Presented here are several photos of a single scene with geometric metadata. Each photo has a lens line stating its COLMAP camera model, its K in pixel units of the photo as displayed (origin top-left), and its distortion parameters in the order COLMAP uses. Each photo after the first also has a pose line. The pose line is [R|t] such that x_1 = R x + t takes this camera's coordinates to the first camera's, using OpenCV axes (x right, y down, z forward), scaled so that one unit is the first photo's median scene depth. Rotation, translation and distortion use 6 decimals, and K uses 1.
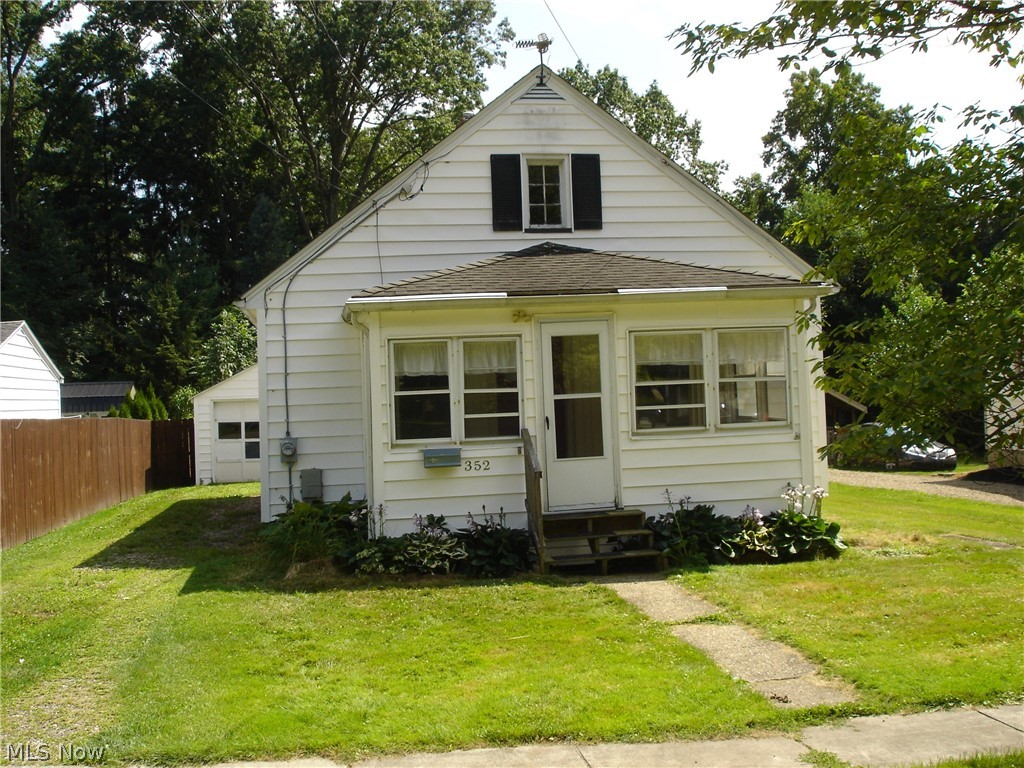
lens RADIAL K [[1149.1, 0, 512.0], [0, 1149.1, 384.0], [0, 0, 1]] dist [-0.027411, -0.286958]
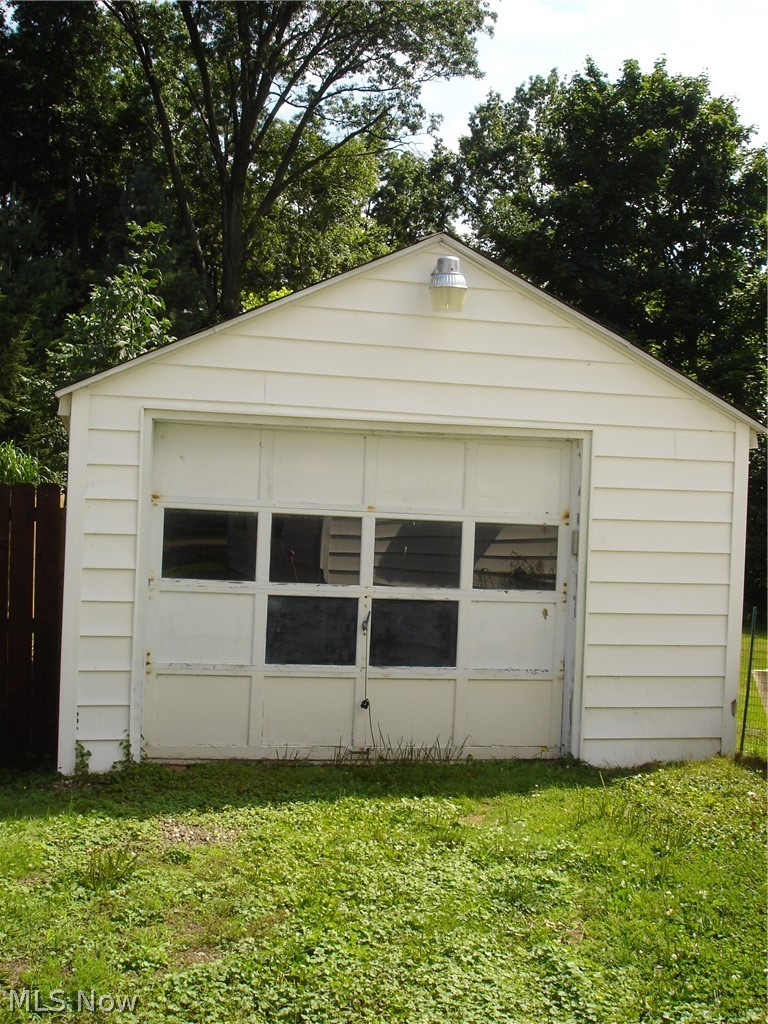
lens RADIAL K [[1149.1, 0, 362.8], [0, 1149.1, 511.6], [0, 0, 1]] dist [-0.027411, -0.286958]
pose [[0.996798, 0.069698, 0.039184, -0.460332], [-0.070109, 0.997497, 0.009208, 0.059816], [-0.038444, -0.011926, 0.999190, 1.554673]]
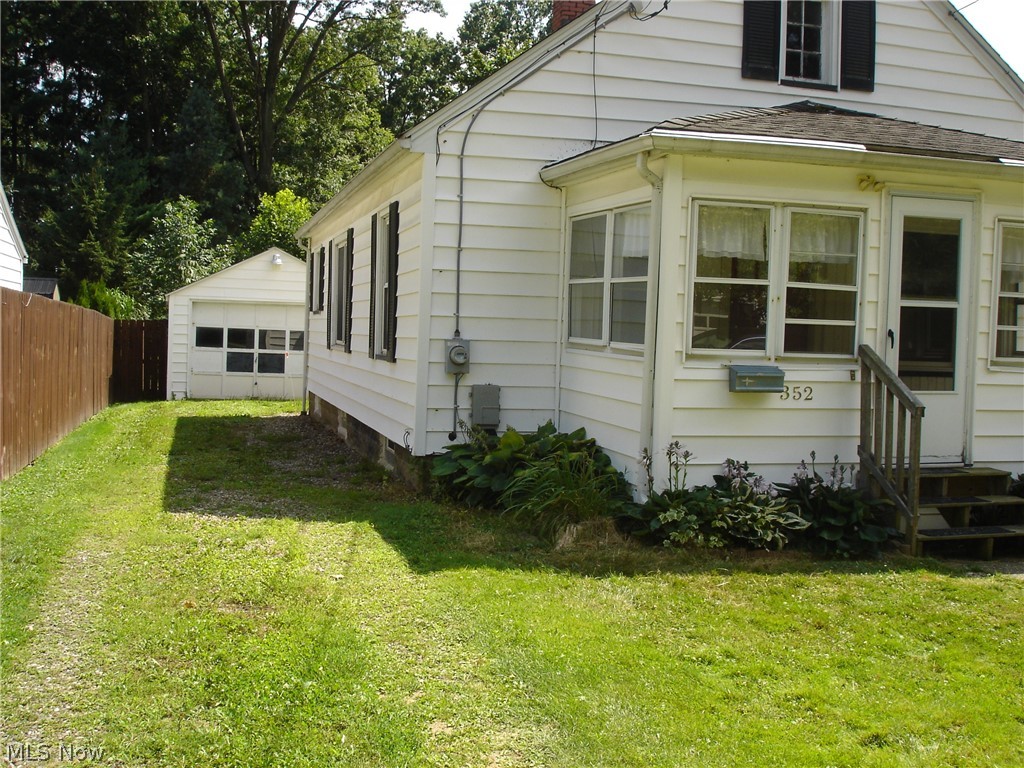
lens RADIAL K [[1149.1, 0, 512.0], [0, 1149.1, 384.0], [0, 0, 1]] dist [-0.027411, -0.286958]
pose [[0.991942, 0.062218, 0.110366, -0.240413], [-0.067999, 0.996461, 0.049412, 0.037544], [-0.106901, -0.056519, 0.992662, 0.291718]]
